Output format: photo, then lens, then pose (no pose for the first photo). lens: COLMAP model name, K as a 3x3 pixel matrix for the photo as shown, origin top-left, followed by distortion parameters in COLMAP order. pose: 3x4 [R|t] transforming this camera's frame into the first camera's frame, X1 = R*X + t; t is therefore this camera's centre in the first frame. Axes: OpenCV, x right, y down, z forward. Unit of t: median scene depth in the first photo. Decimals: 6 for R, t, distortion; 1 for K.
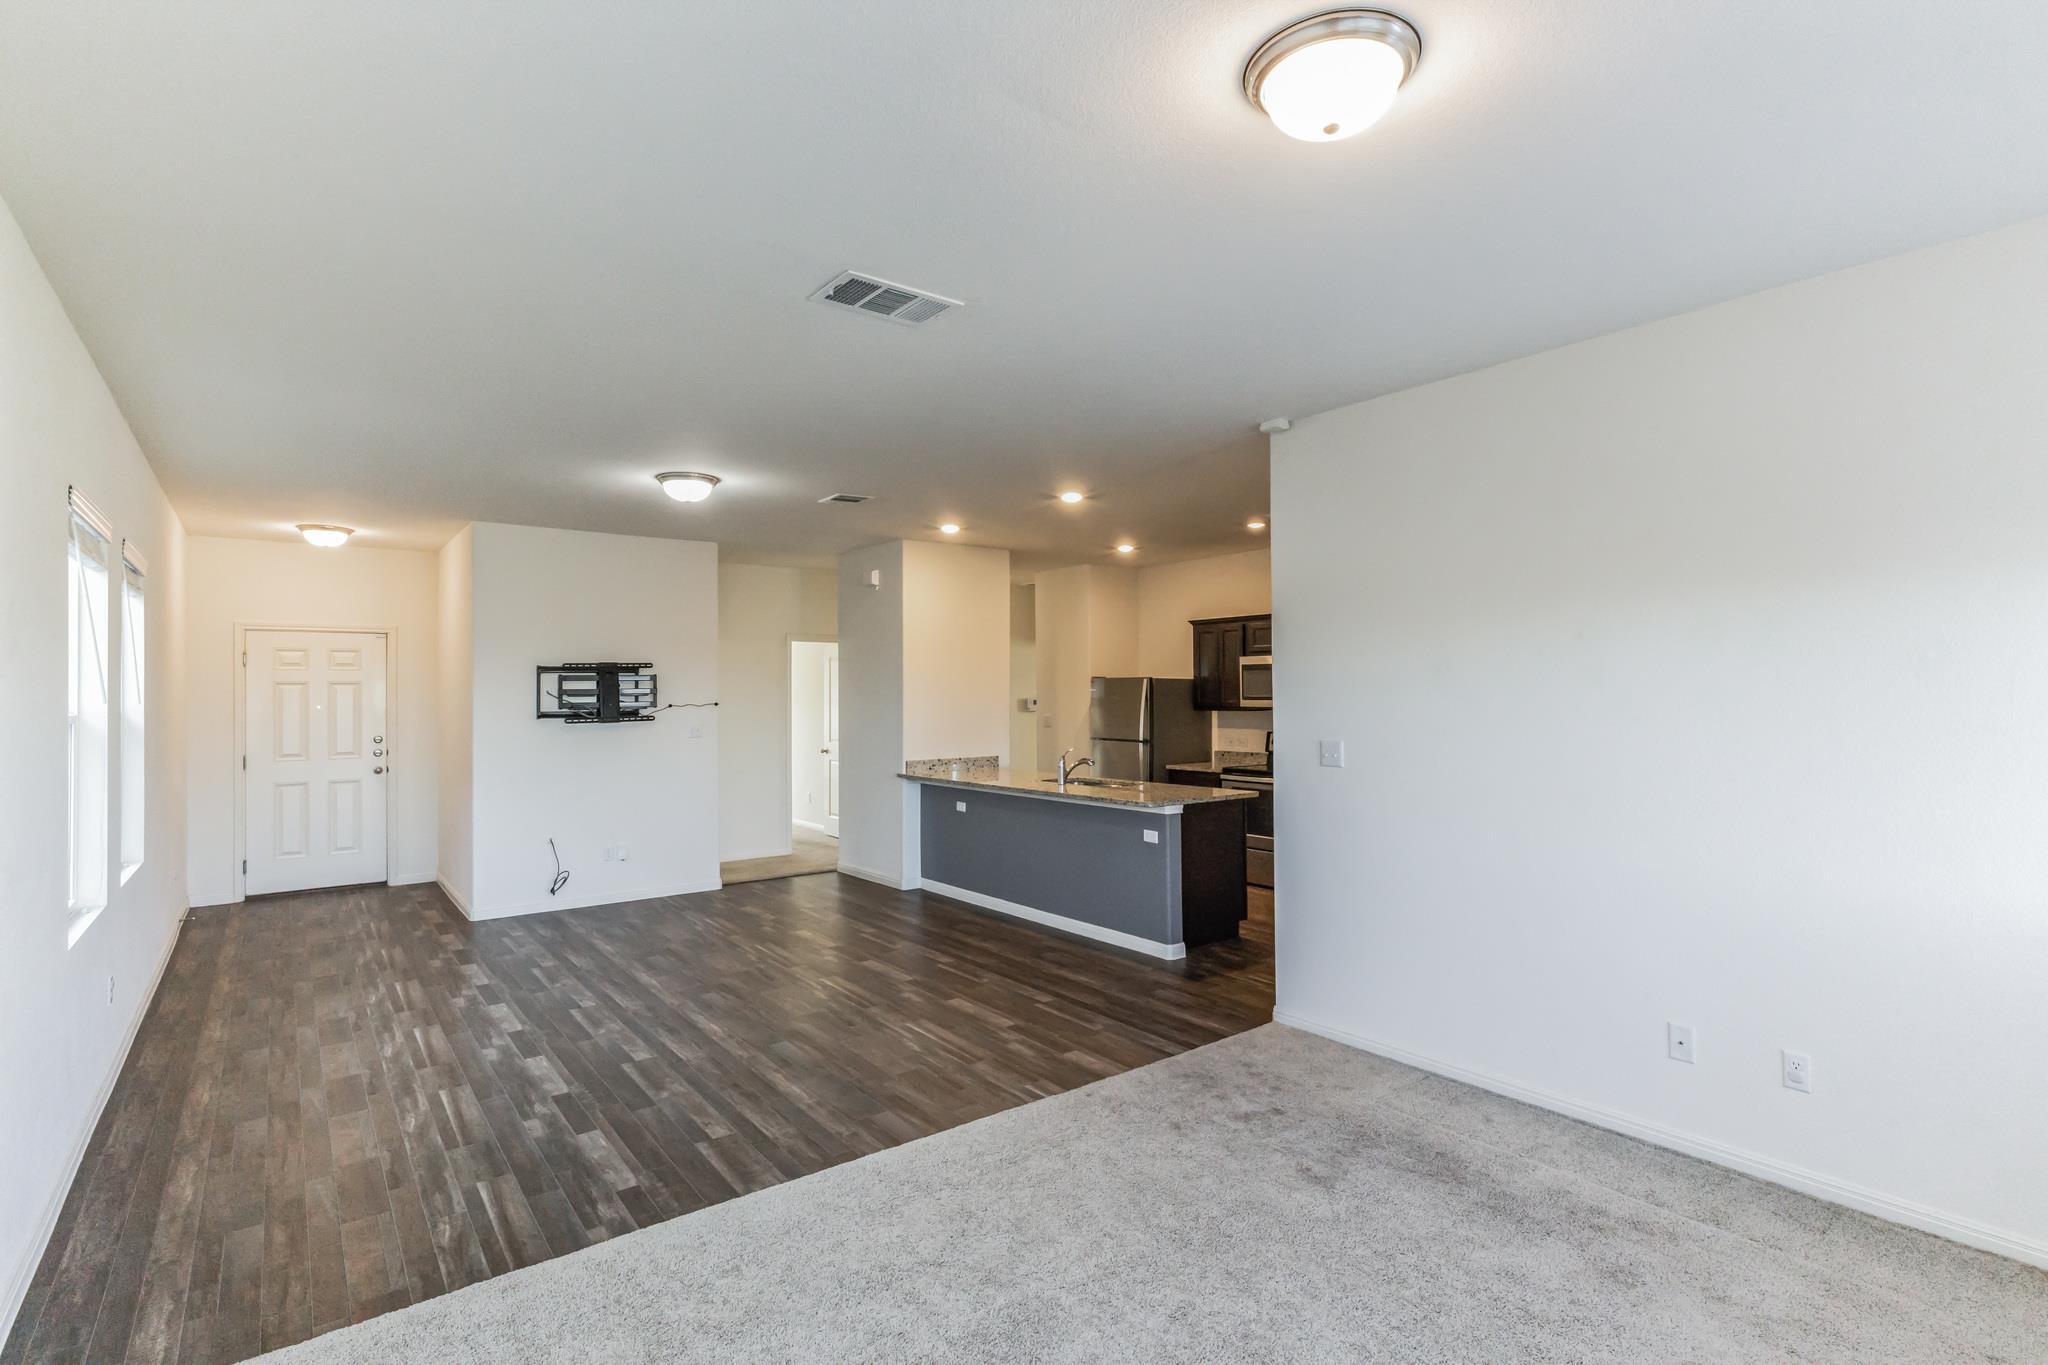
lens RADIAL K [[983.4, 0, 1022.5], [0, 983.4, 672.4], [0, 0, 1]] dist [0.001248, 0.000891]
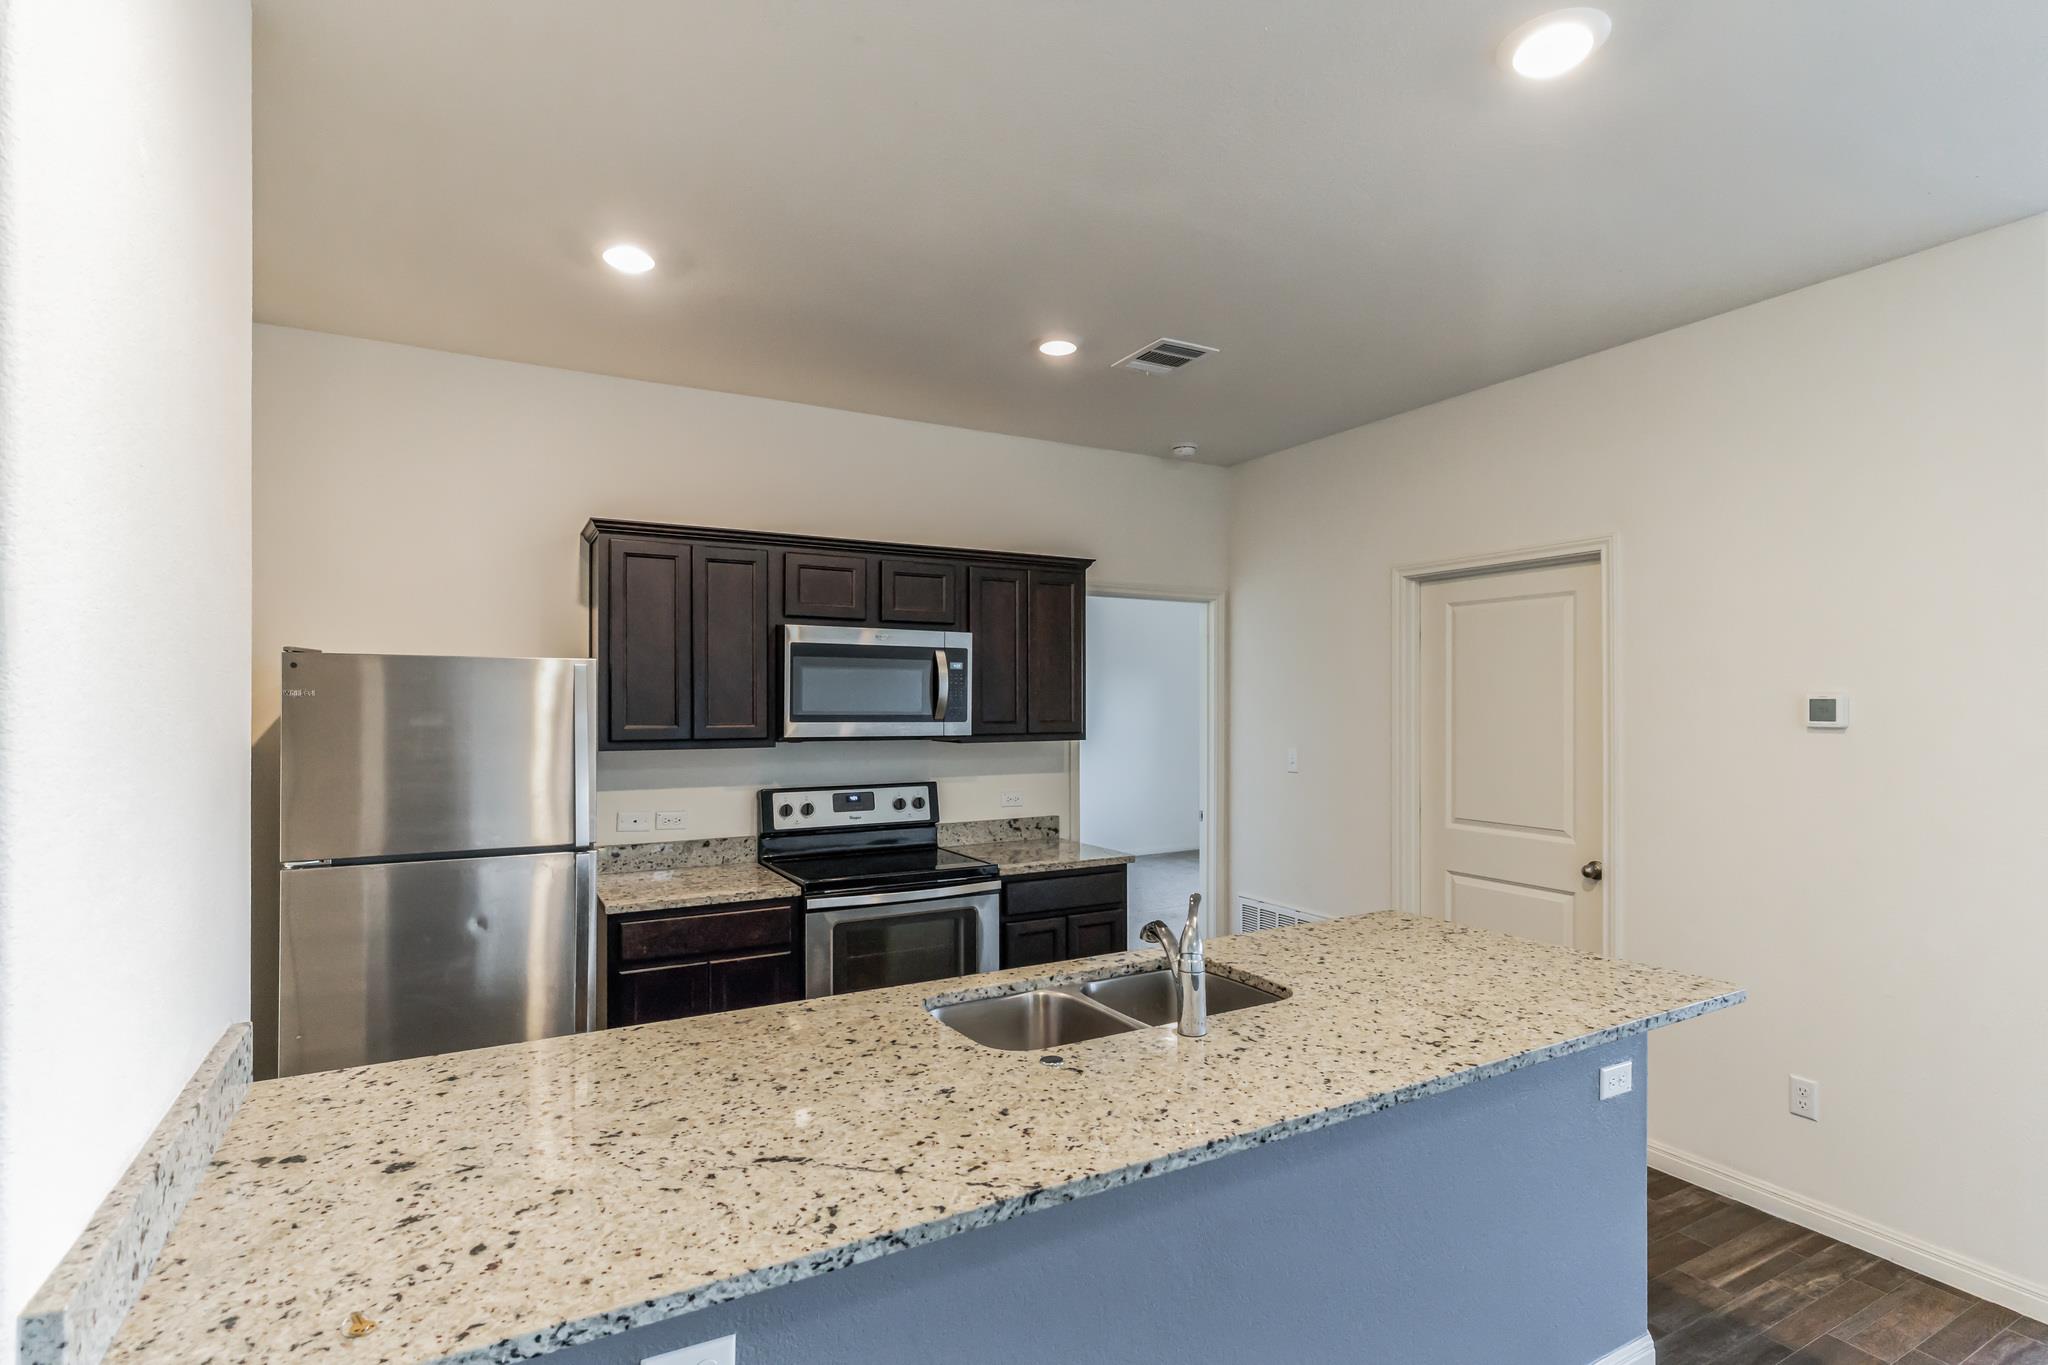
lens RADIAL K [[983.4, 0, 1018.4], [0, 983.4, 701.7], [0, 0, 1]] dist [0.001248, 0.000891]
pose [[0.148511, 0.009702, 0.988863, -0.192007], [-0.019882, 0.999779, -0.006823, 0.018791], [-0.988711, -0.018648, 0.148671, 0.799913]]
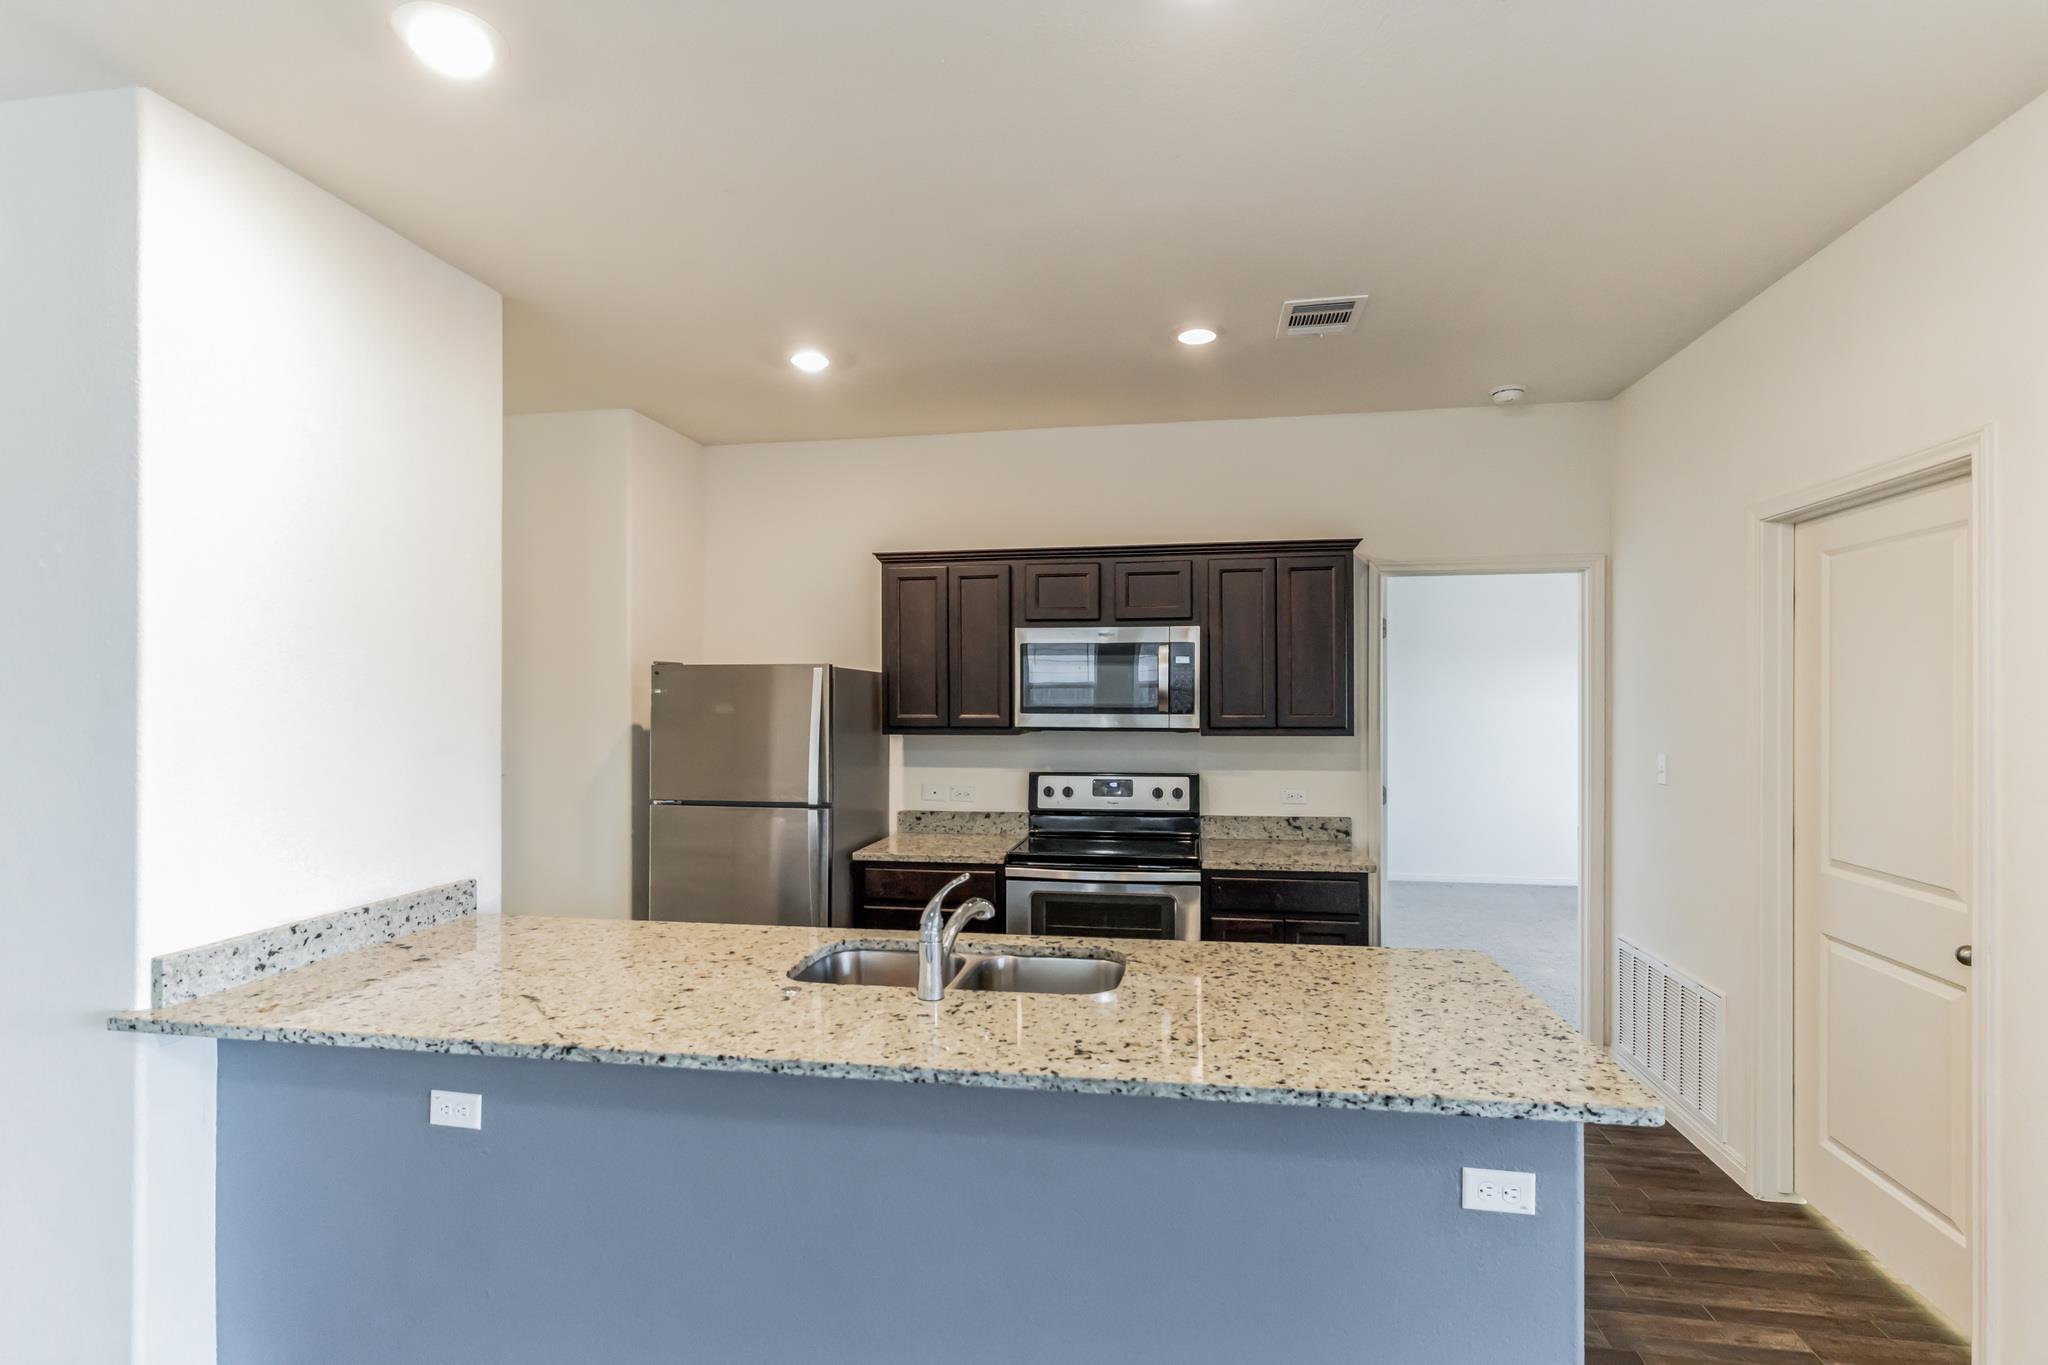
lens RADIAL K [[983.4, 0, 1018.8], [0, 983.4, 696.0], [0, 0, 1]] dist [0.001248, 0.000891]
pose [[0.736257, 0.007374, 0.676662, -0.115495], [-0.016417, 0.999841, 0.006968, 0.014794], [-0.676503, -0.016239, 0.736261, 0.602691]]
